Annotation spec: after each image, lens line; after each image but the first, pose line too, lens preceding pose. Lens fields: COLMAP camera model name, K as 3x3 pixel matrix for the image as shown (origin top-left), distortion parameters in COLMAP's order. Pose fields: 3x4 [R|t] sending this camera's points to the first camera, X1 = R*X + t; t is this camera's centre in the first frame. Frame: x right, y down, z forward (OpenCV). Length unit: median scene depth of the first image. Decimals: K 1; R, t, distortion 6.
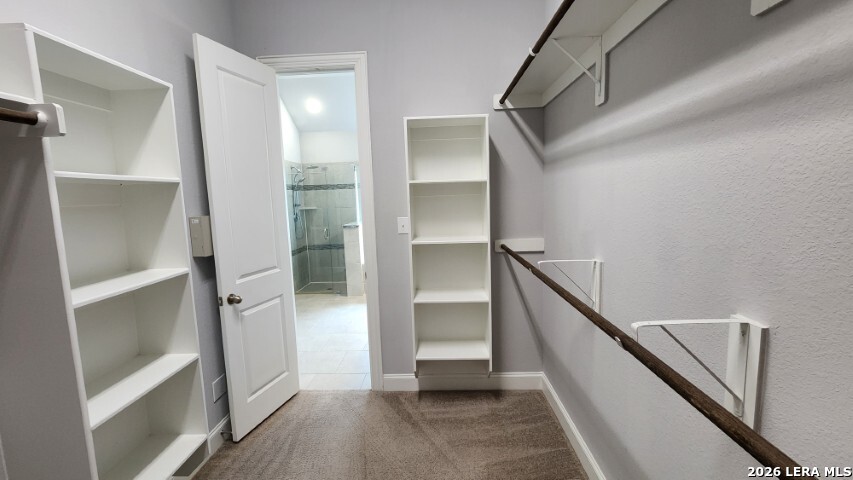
lens RADIAL K [[348.3, 0, 425.1], [0, 348.3, 233.9], [0, 0, 1]] dist [-0.002178, -0.000620]
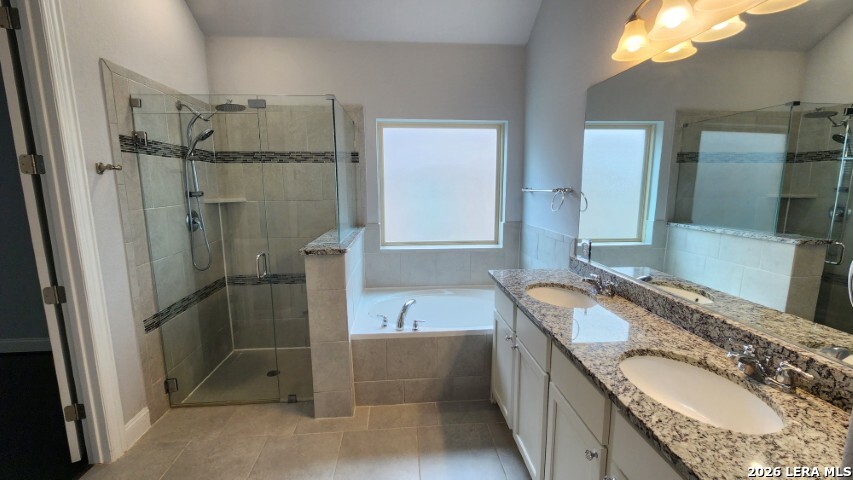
lens RADIAL K [[348.3, 0, 425.1], [0, 348.3, 233.9], [0, 0, 1]] dist [-0.002178, -0.000620]
pose [[0.993862, 0.007775, 0.110356, -0.119896], [-0.010669, 0.999614, 0.025657, -0.043273], [-0.110114, -0.026677, 0.993561, 0.499580]]
